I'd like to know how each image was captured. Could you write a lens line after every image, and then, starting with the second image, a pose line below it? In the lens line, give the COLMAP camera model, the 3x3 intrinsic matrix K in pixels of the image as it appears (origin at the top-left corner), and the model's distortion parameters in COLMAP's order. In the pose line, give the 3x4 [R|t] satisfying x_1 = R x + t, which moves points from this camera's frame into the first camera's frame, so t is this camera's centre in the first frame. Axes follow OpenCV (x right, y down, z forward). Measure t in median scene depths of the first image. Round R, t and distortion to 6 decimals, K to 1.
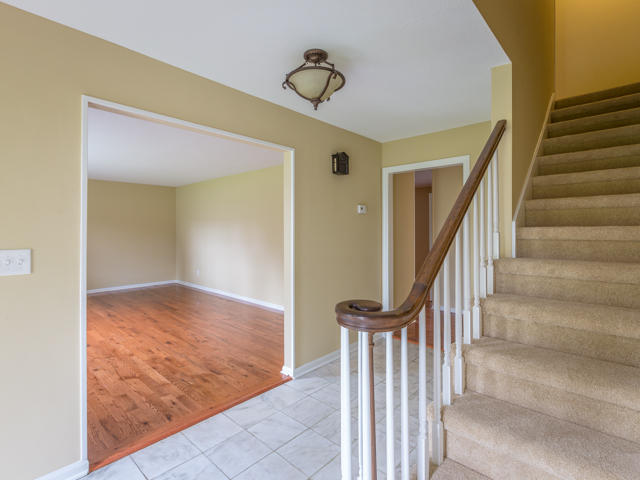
lens RADIAL K [[318.5, 0, 319.4], [0, 318.5, 237.5], [0, 0, 1]] dist [-0.001086, 0.000181]
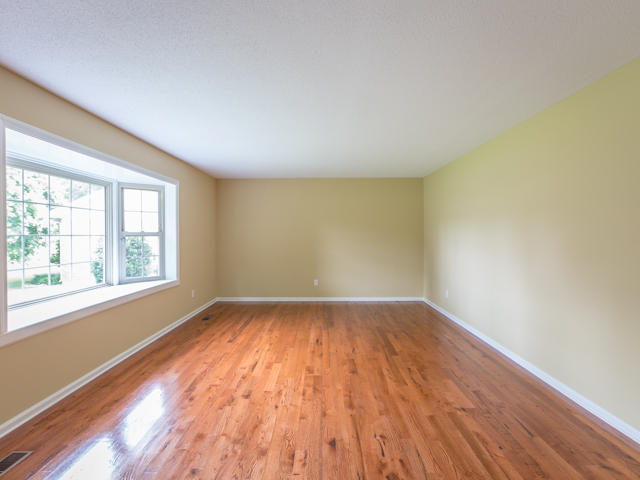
lens RADIAL K [[318.5, 0, 319.4], [0, 318.5, 237.5], [0, 0, 1]] dist [-0.001086, 0.000181]
pose [[0.672995, 0.006568, -0.739618, -0.096740], [-0.017595, 0.999820, -0.007132, -0.005943], [0.739438, 0.017813, 0.672989, 0.589346]]
